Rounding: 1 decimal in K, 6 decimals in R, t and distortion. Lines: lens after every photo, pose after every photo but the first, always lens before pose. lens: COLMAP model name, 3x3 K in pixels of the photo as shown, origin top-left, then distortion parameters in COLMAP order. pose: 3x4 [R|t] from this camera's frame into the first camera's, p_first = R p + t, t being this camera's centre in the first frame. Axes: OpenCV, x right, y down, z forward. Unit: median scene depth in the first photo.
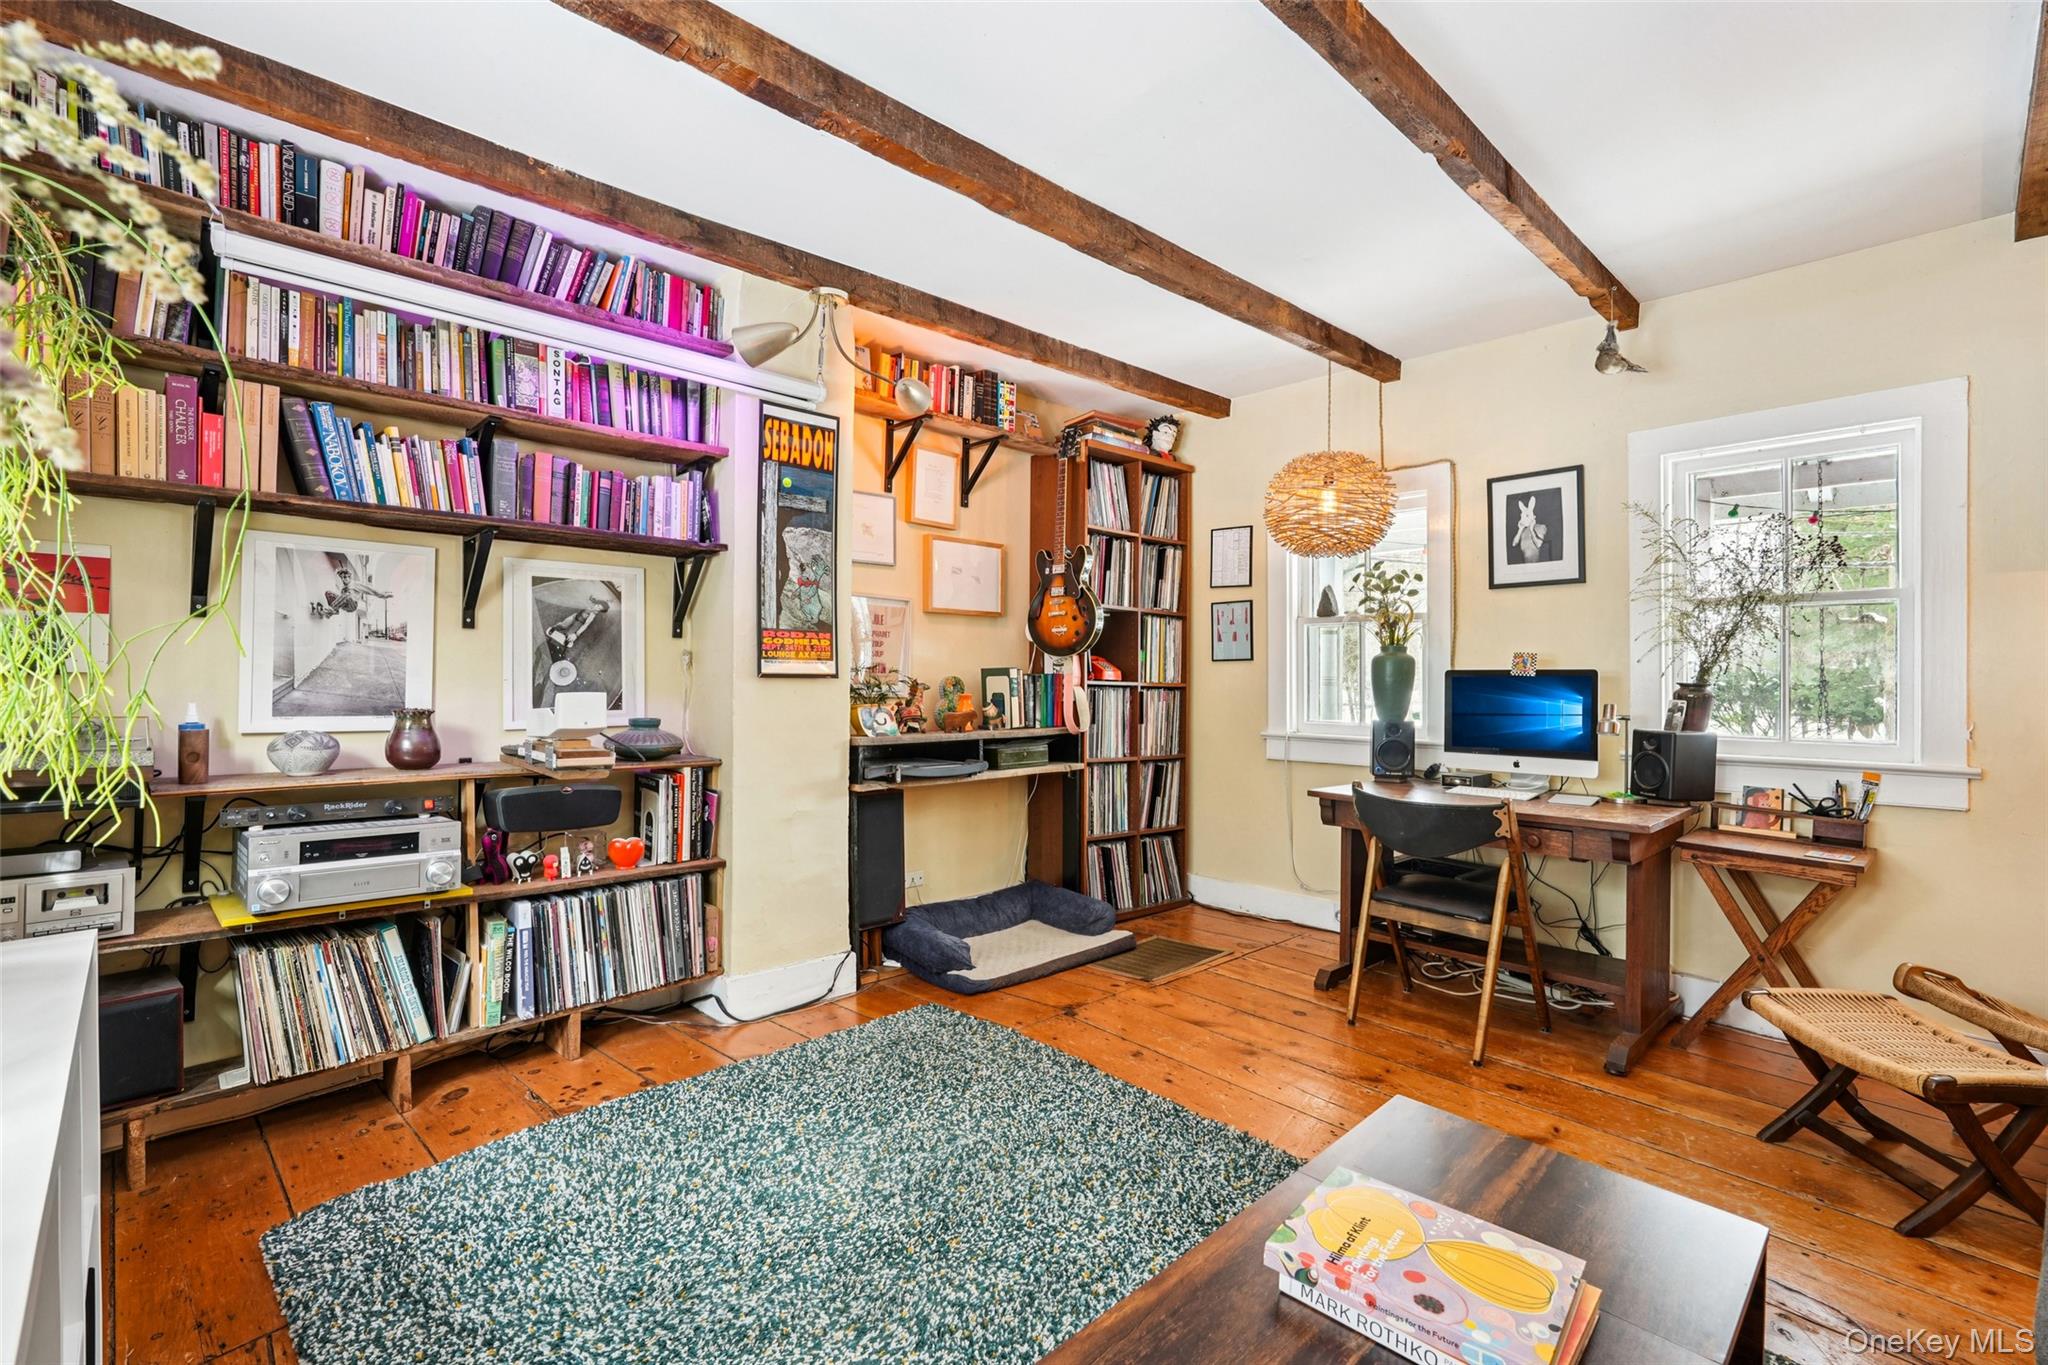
lens RADIAL K [[923.8, 0, 1012.3], [0, 923.8, 677.9], [0, 0, 1]] dist [-0.007249, 0.004070]
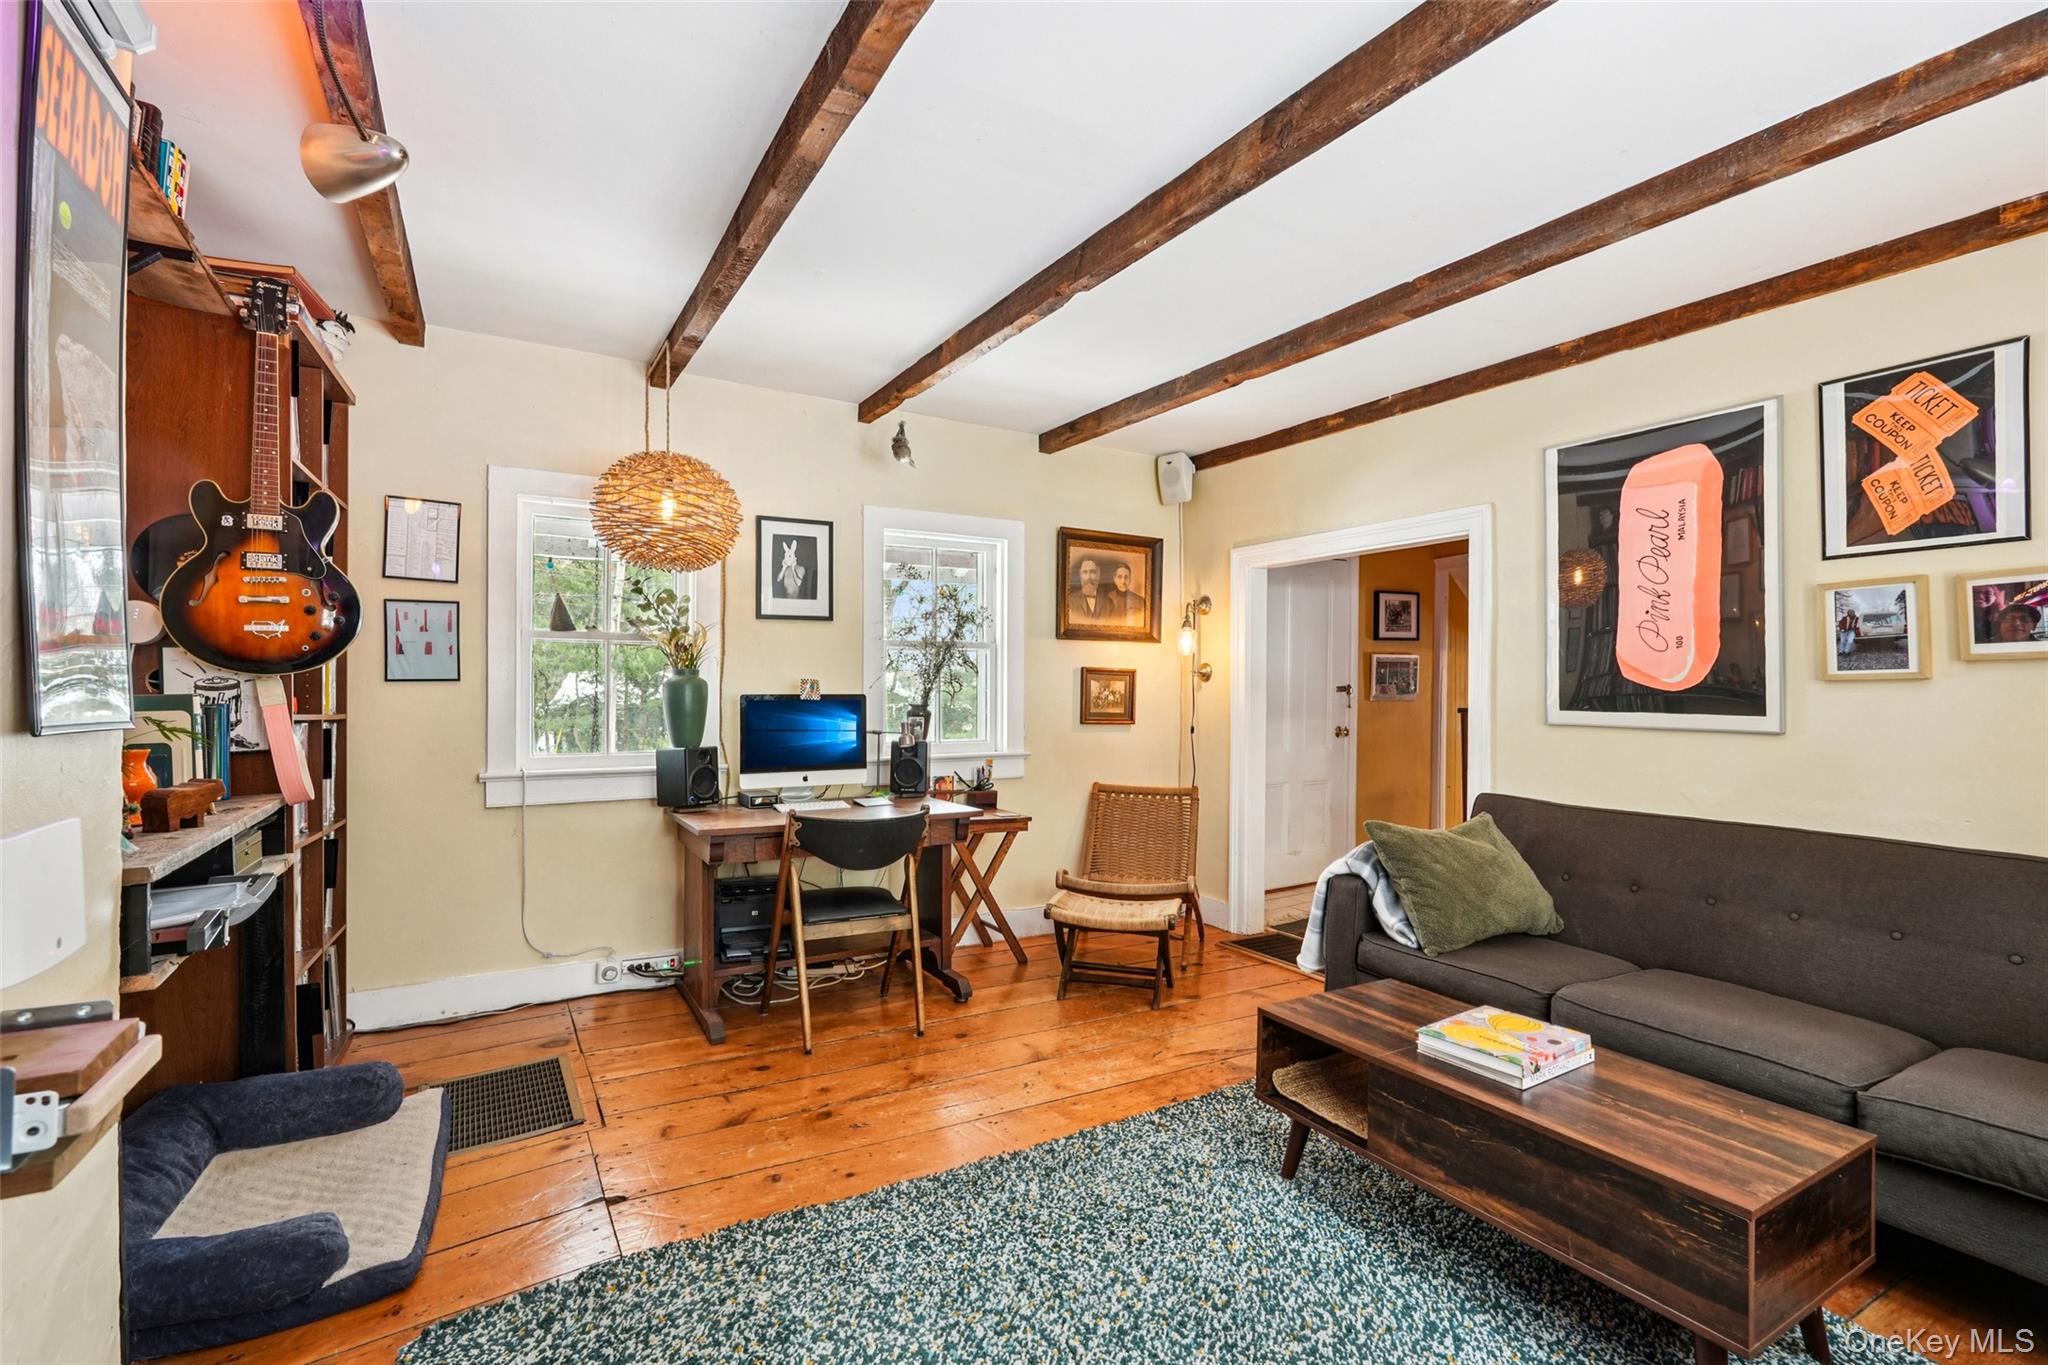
lens RADIAL K [[923.8, 0, 1021.5], [0, 923.8, 685.6], [0, 0, 1]] dist [-0.007249, 0.004070]
pose [[0.212821, 0.000590, 0.977091, -0.489155], [0.002874, 0.999995, -0.001230, -0.016729], [-0.977087, 0.003070, 0.212818, 0.498729]]
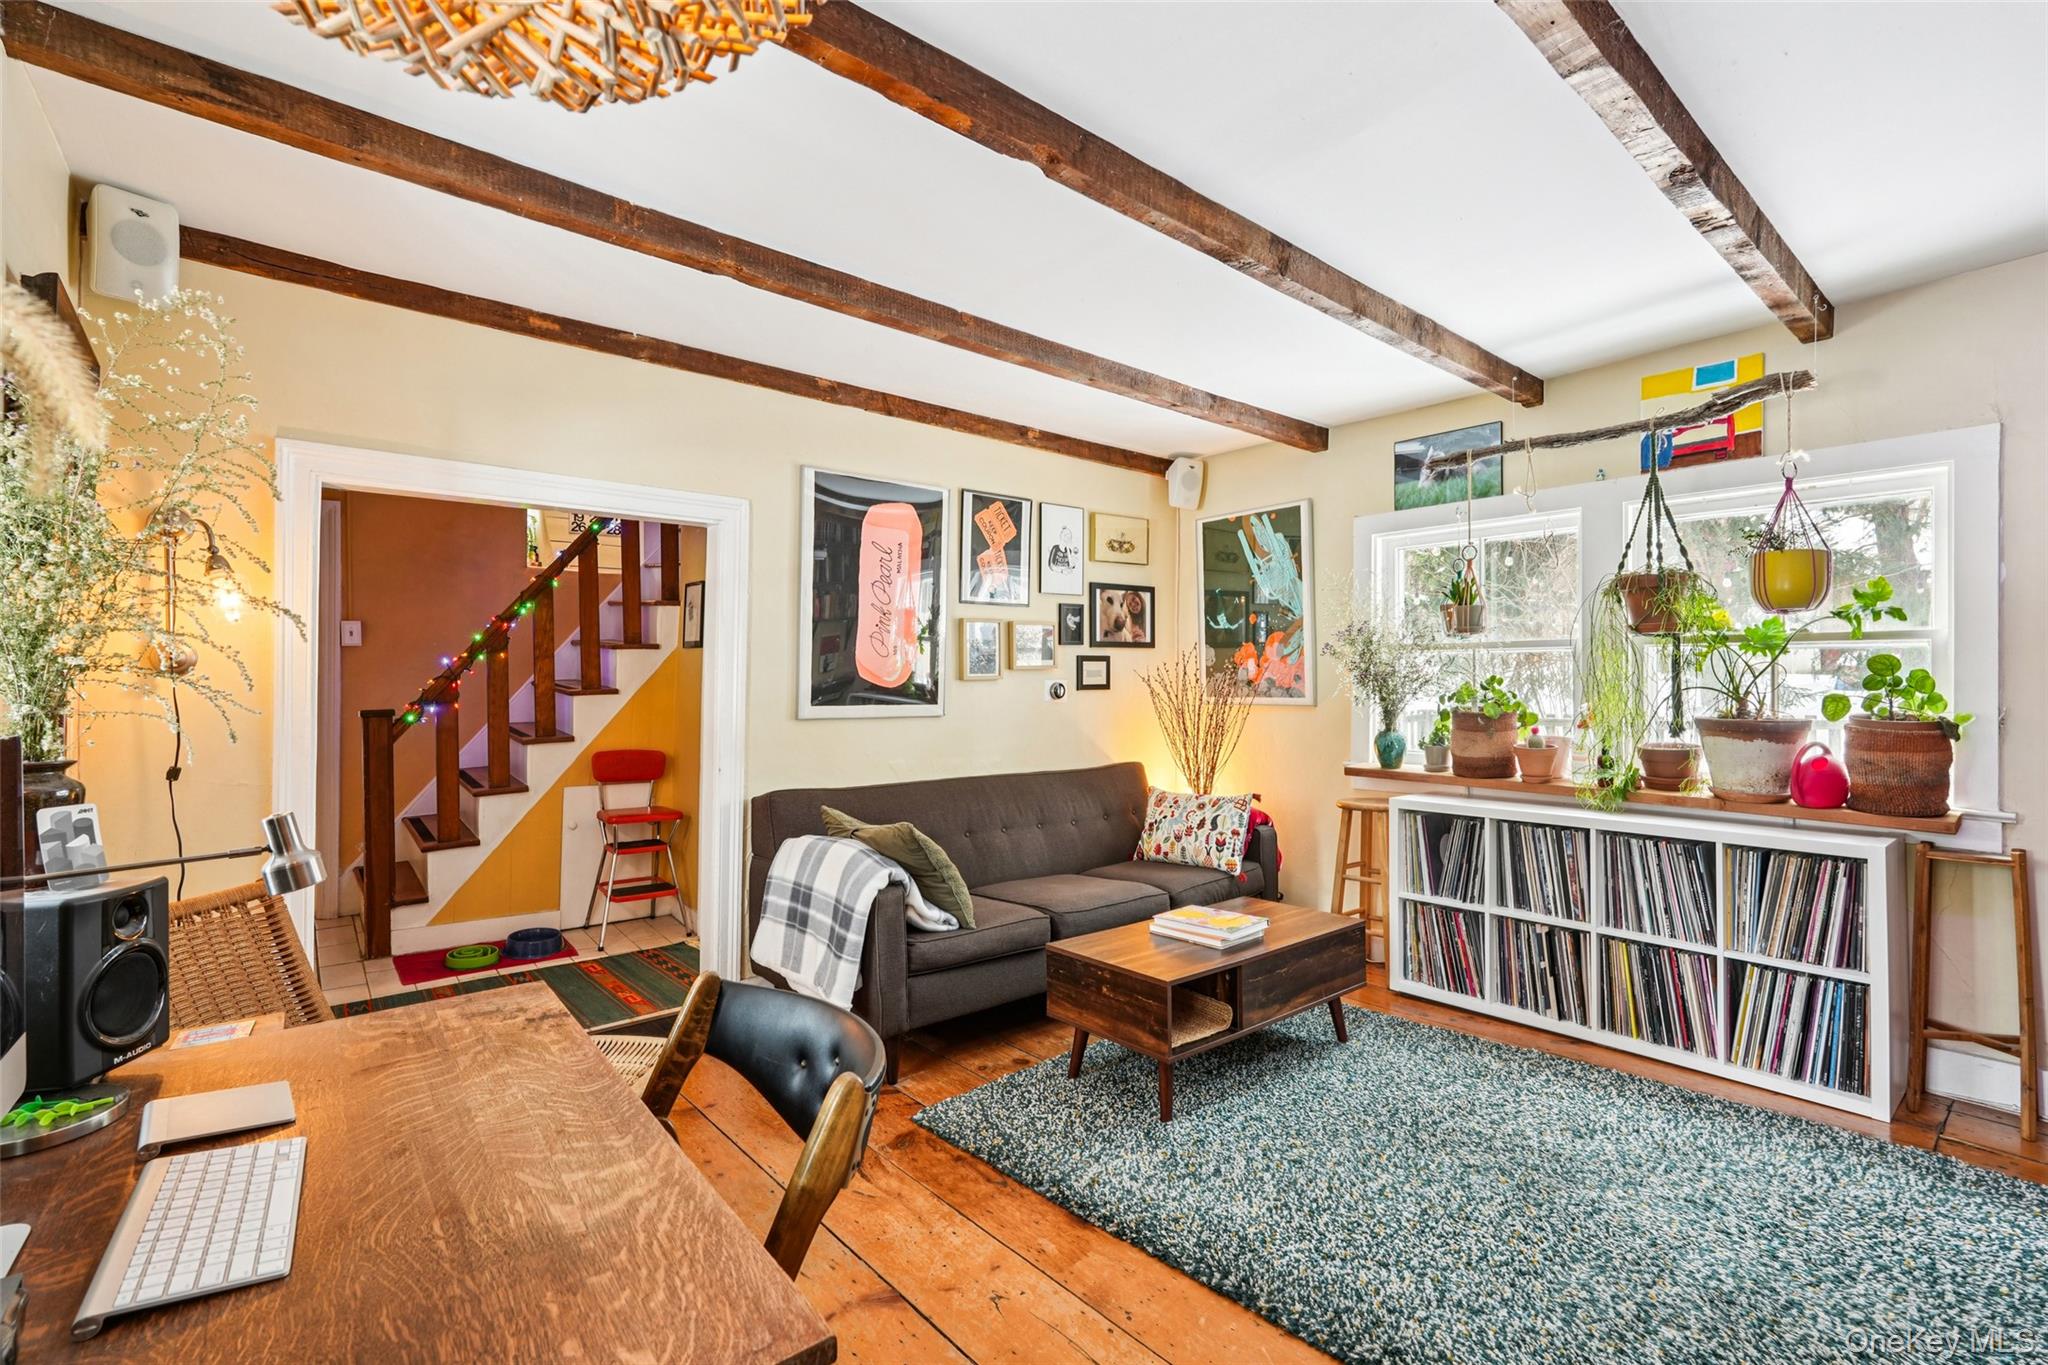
lens RADIAL K [[923.8, 0, 1028.5], [0, 923.8, 670.0], [0, 0, 1]] dist [-0.007249, 0.004070]
pose [[-0.998612, 0.000024, 0.052664, 0.249820], [-0.000315, 0.999979, -0.006424, -0.025321], [-0.052663, -0.006432, -0.998592, 1.192980]]
